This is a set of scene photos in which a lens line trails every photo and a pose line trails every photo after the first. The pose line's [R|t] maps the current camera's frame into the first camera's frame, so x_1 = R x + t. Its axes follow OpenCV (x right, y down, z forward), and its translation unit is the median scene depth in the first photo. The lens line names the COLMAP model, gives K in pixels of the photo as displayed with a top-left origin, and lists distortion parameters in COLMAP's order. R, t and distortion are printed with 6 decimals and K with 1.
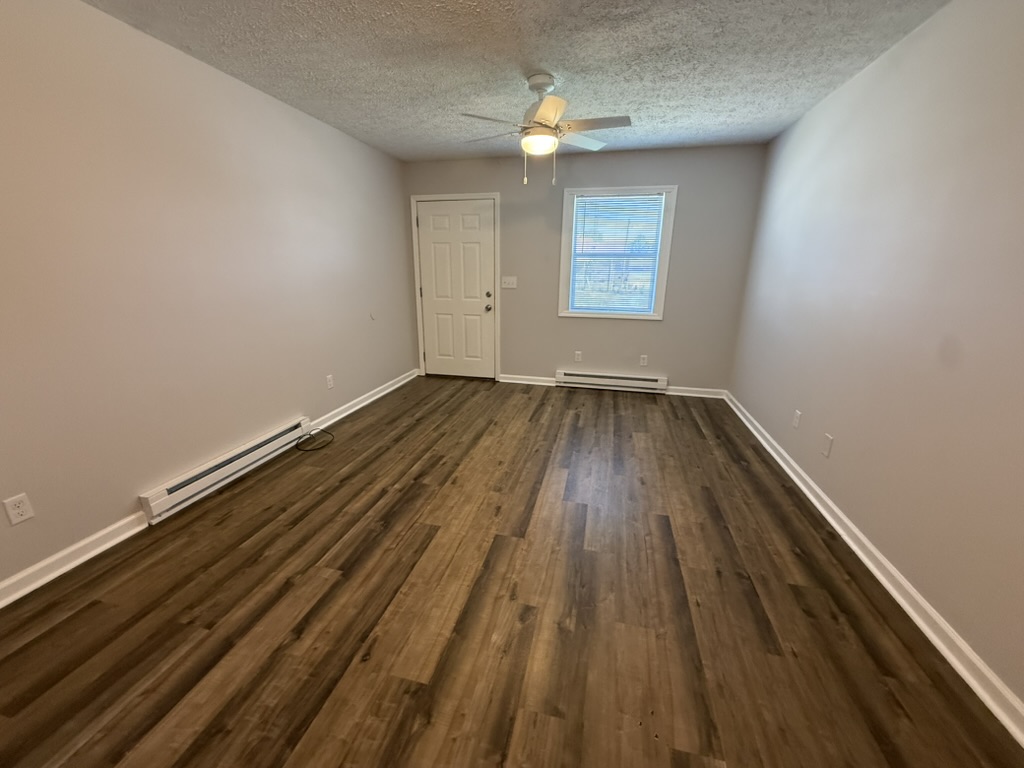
lens RADIAL K [[411.1, 0, 512.5], [0, 411.1, 384.2], [0, 0, 1]] dist [-0.001577, -0.000458]
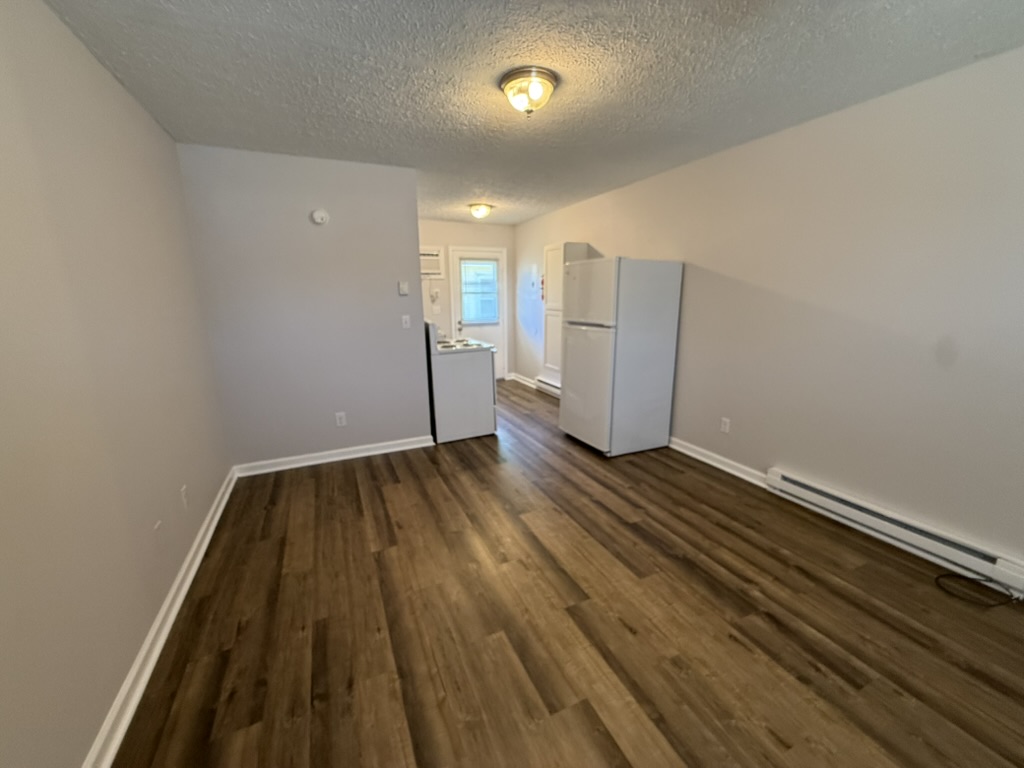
lens RADIAL K [[411.1, 0, 512.6], [0, 411.1, 385.6], [0, 0, 1]] dist [-0.001577, -0.000458]
pose [[-0.790529, 0.136407, -0.597040, 0.593346], [-0.164299, 0.891905, 0.421320, -0.424204], [0.589974, 0.431159, -0.682665, 1.352909]]
